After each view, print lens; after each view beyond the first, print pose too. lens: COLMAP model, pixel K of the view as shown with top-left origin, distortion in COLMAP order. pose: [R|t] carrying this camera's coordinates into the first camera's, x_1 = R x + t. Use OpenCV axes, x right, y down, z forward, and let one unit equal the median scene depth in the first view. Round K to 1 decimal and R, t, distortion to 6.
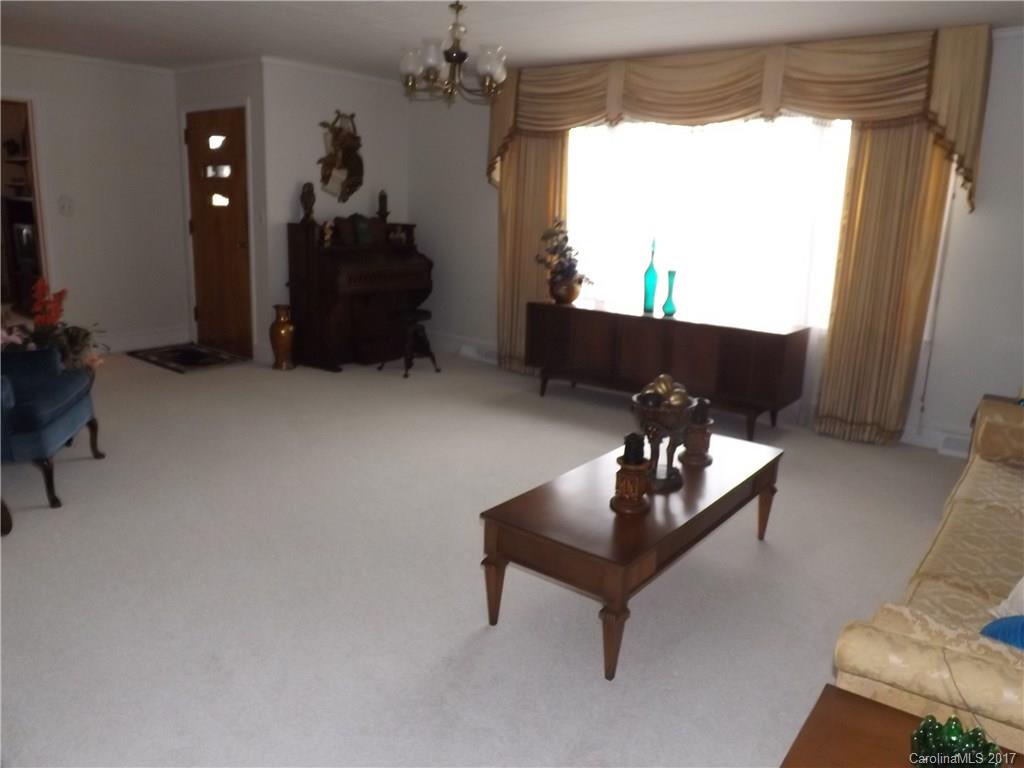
lens RADIAL K [[742.3, 0, 512.0], [0, 742.3, 384.0], [0, 0, 1]] dist [-0.057707, 0.000630]
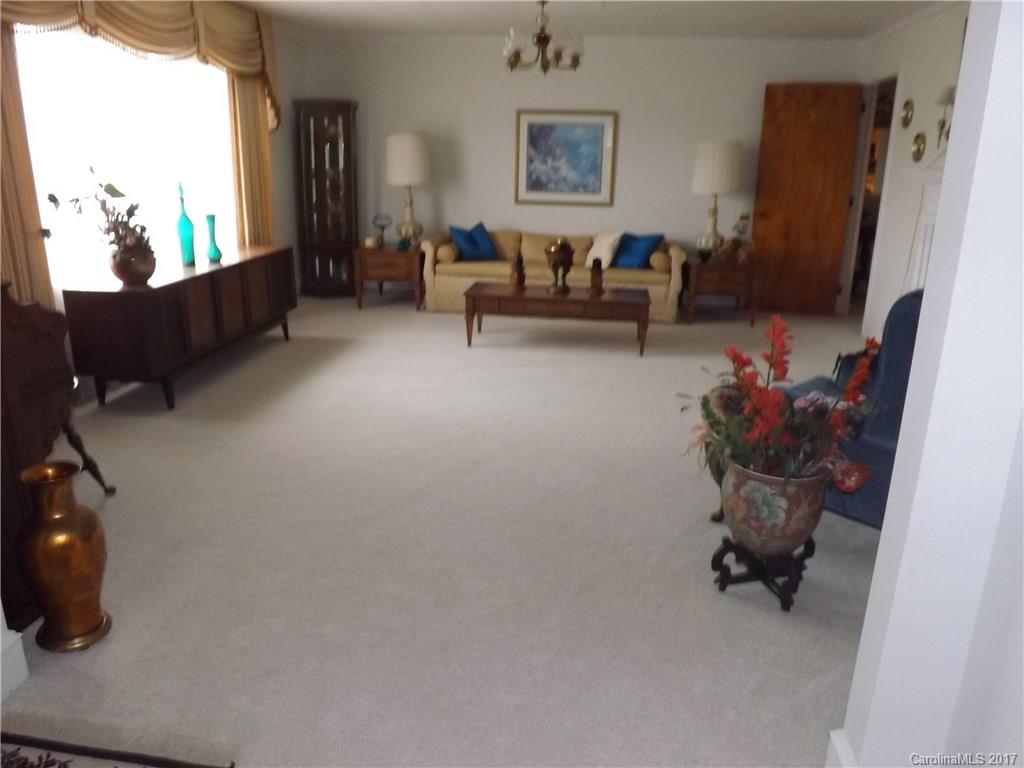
lens RADIAL K [[742.9, 0, 512.0], [0, 742.9, 384.0], [0, 0, 1]] dist [-0.056722, 0.012292]
pose [[-0.530067, -0.293210, 0.795649, -0.802722], [0.153643, 0.889572, 0.430181, -0.307565], [-0.833920, 0.350270, -0.426483, 1.160700]]
